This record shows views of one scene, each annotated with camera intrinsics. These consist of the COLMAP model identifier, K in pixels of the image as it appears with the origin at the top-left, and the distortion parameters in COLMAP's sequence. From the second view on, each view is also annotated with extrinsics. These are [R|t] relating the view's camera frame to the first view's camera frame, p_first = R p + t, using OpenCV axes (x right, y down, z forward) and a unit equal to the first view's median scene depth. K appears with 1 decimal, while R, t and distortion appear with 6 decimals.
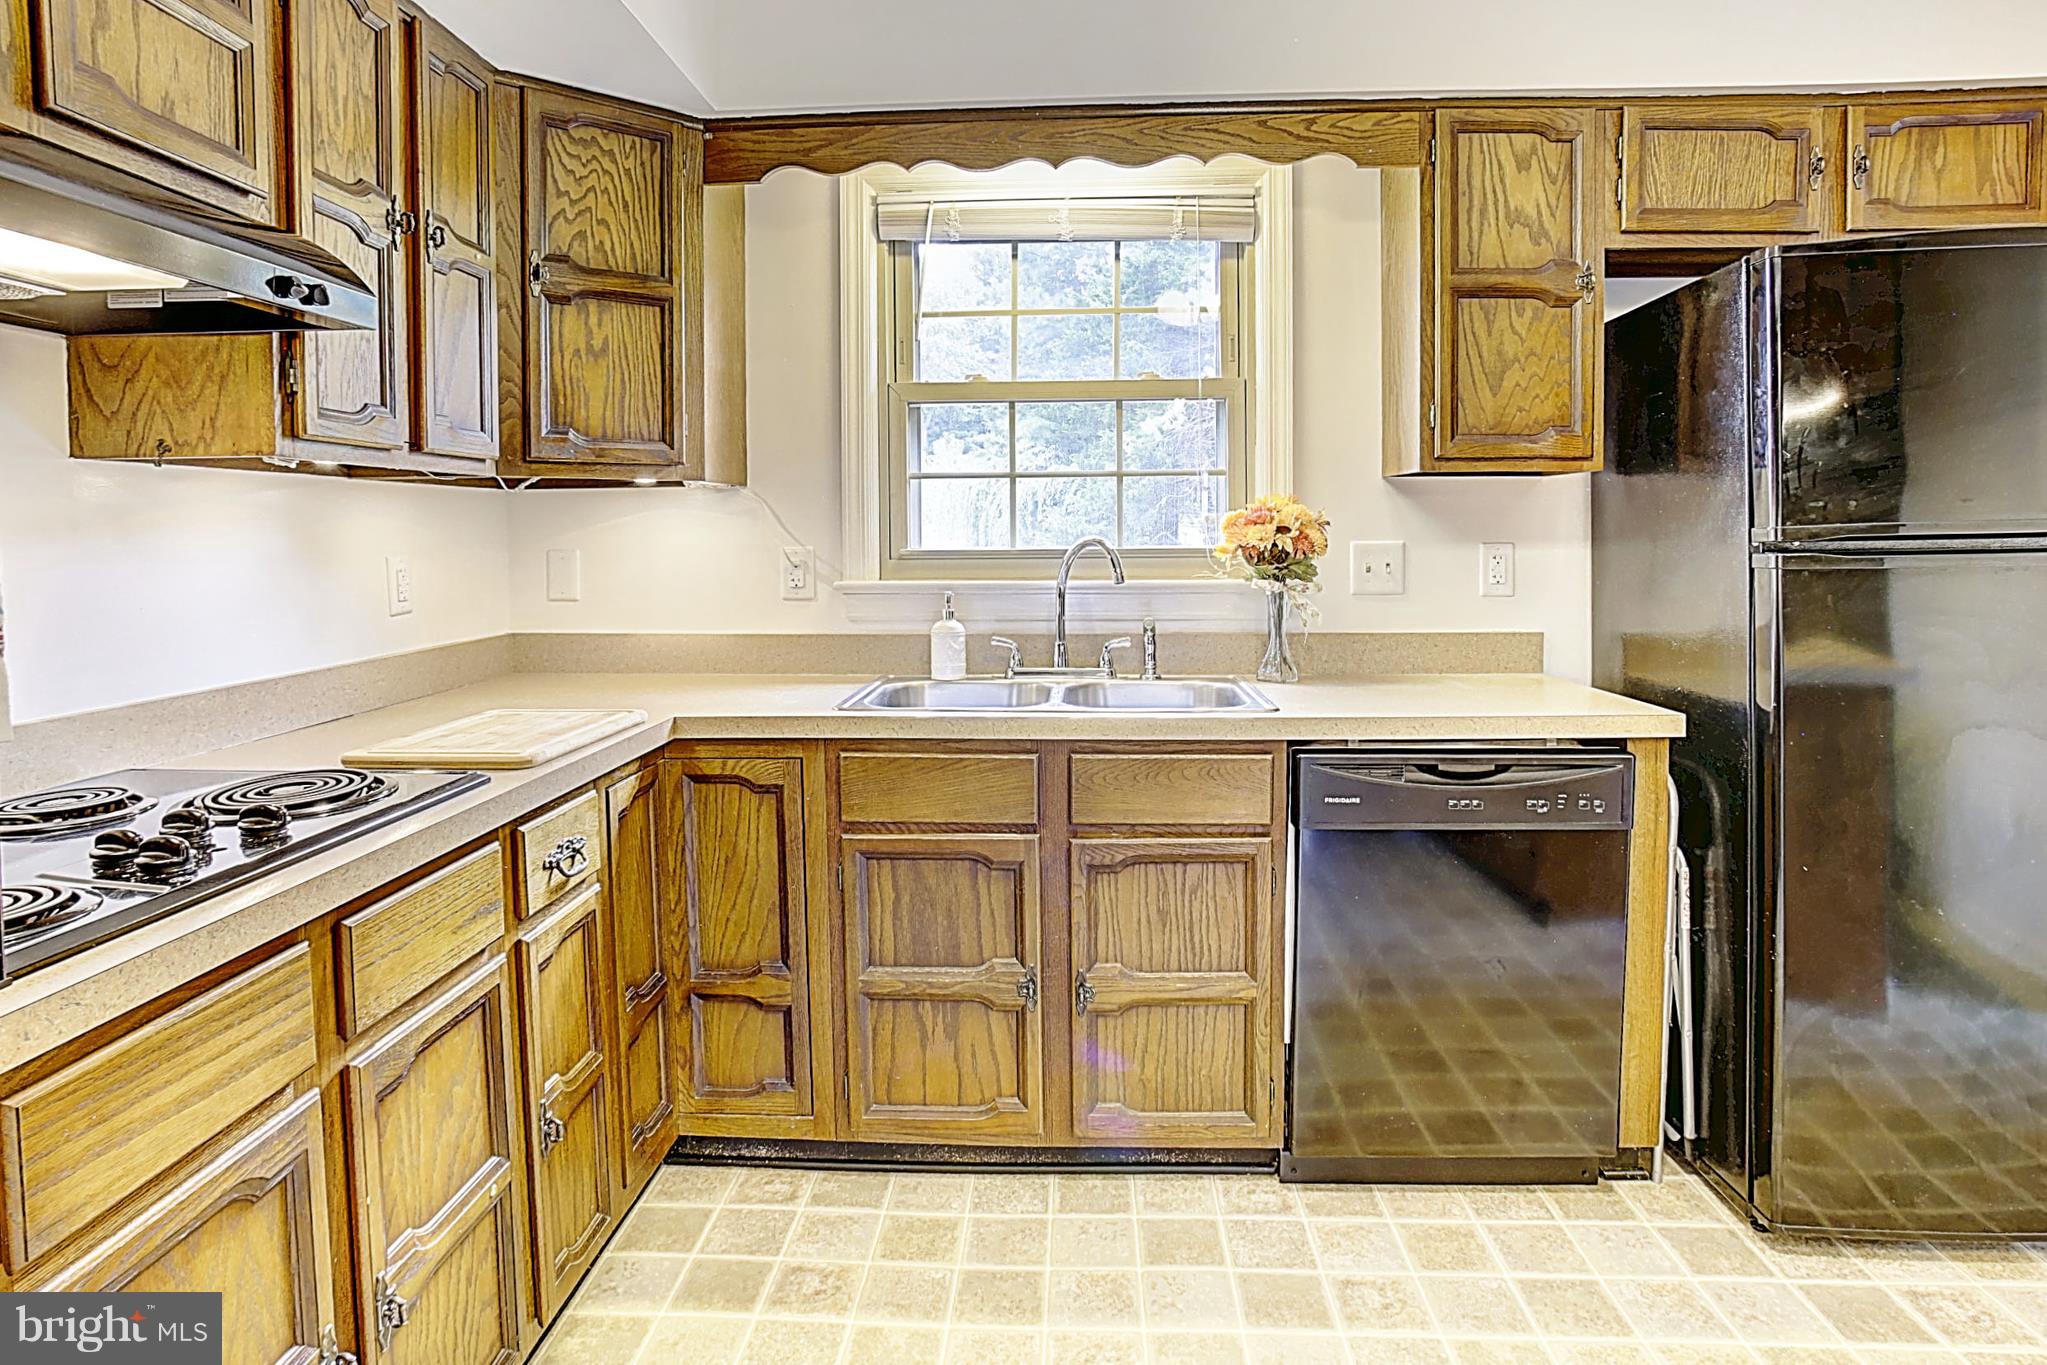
lens RADIAL K [[1154.6, 0, 1018.3], [0, 1154.6, 586.8], [0, 0, 1]] dist [-0.064445, 0.020352]
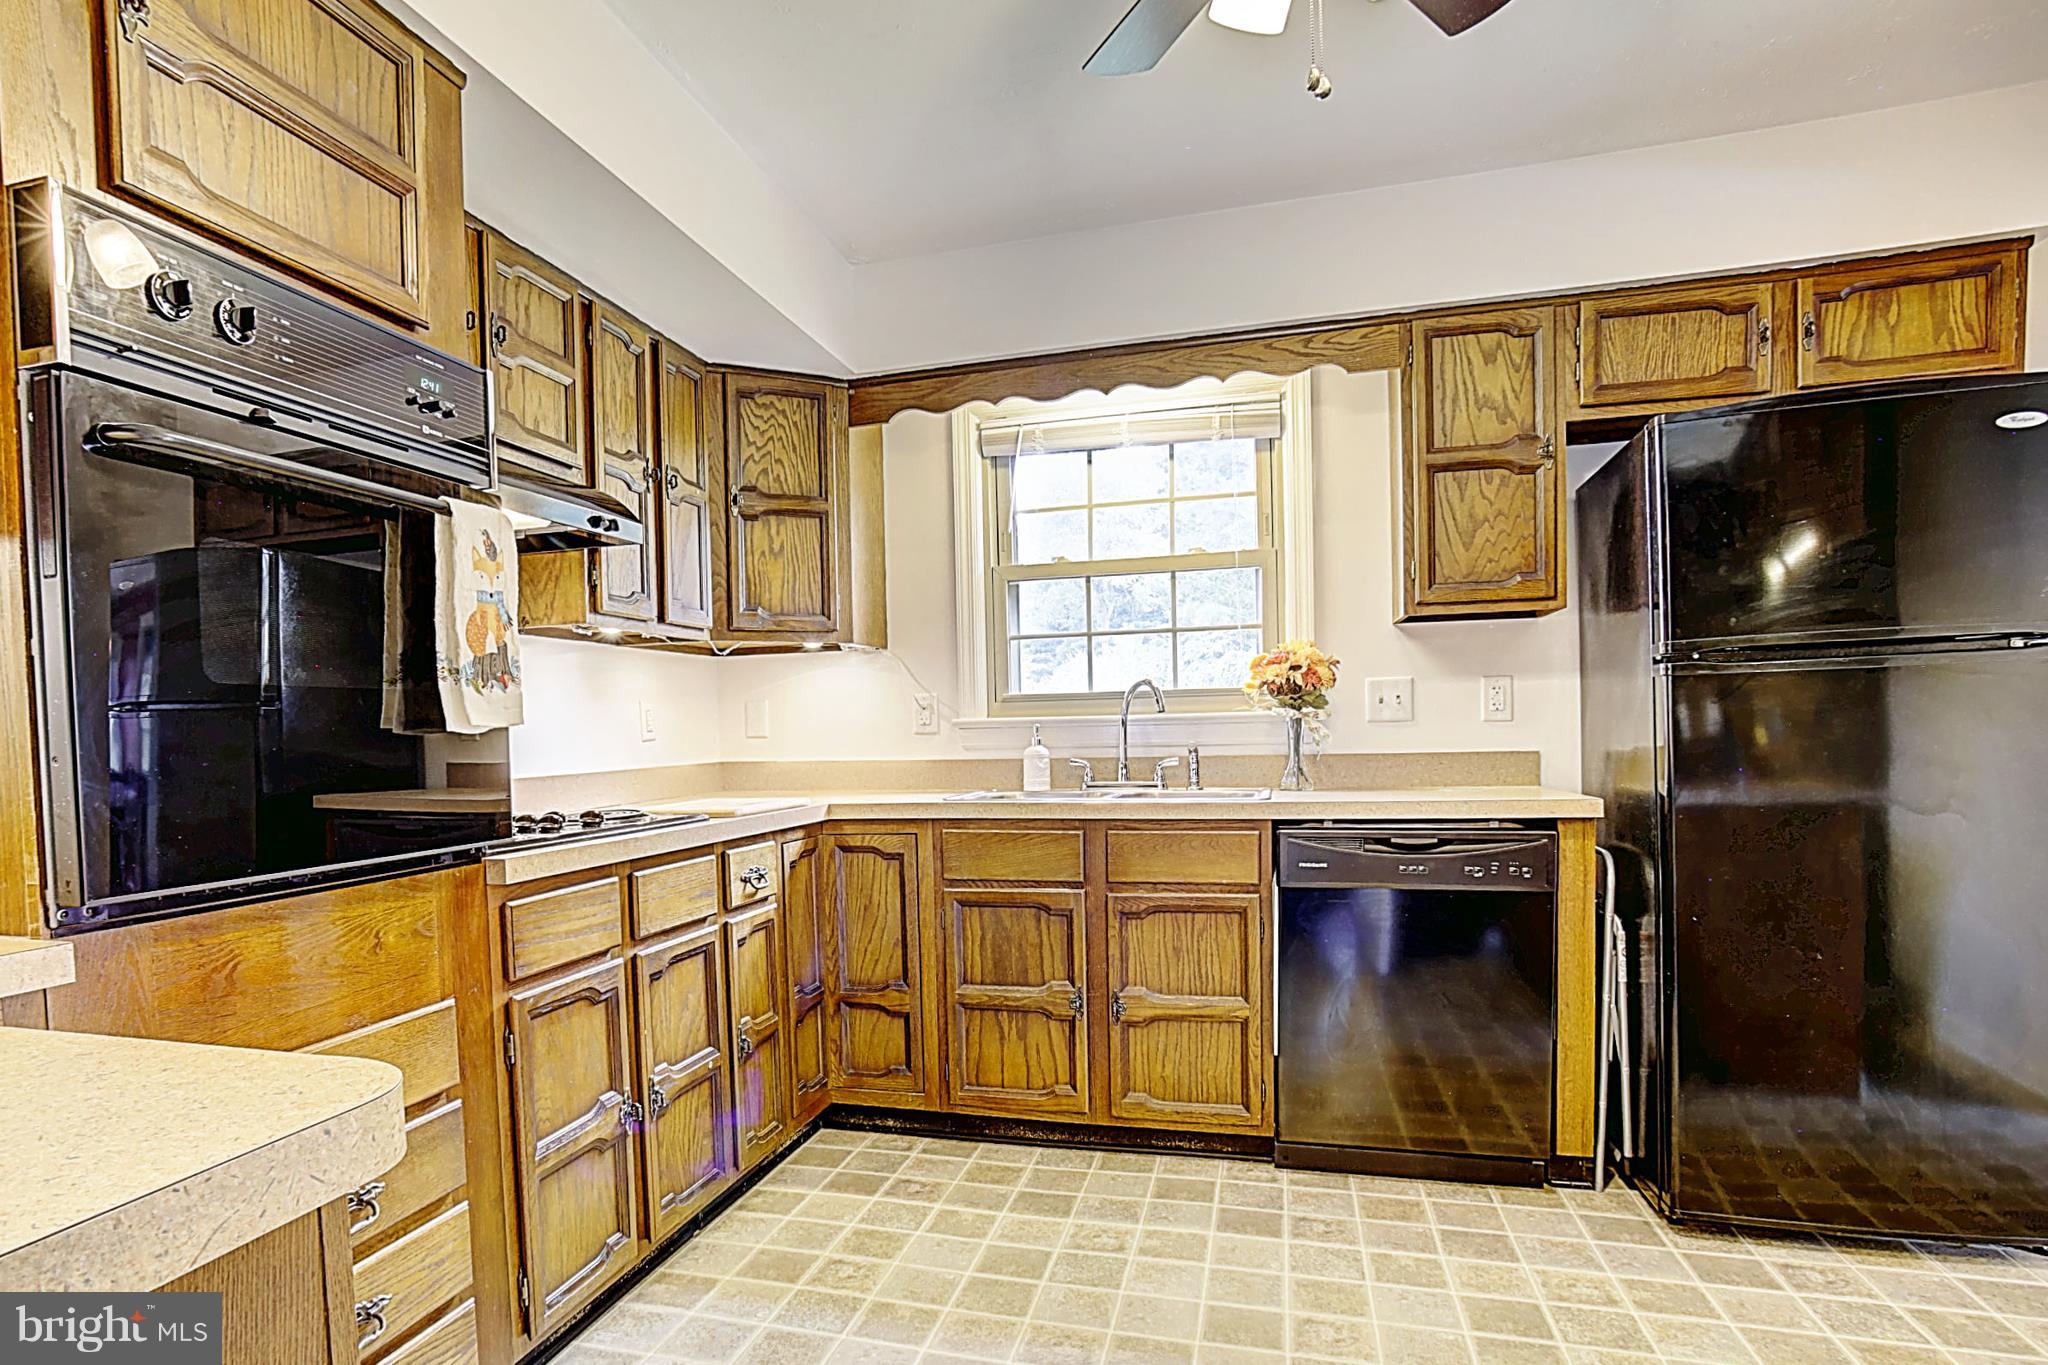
lens RADIAL K [[1157.1, 0, 909.7], [0, 1157.1, 792.1], [0, 0, 1]] dist [-0.067497, 0.028001]
pose [[0.967633, -0.003803, -0.252334, 0.157415], [0.006327, 0.999938, 0.009189, 0.082840], [0.252283, -0.010488, 0.967597, -0.360798]]
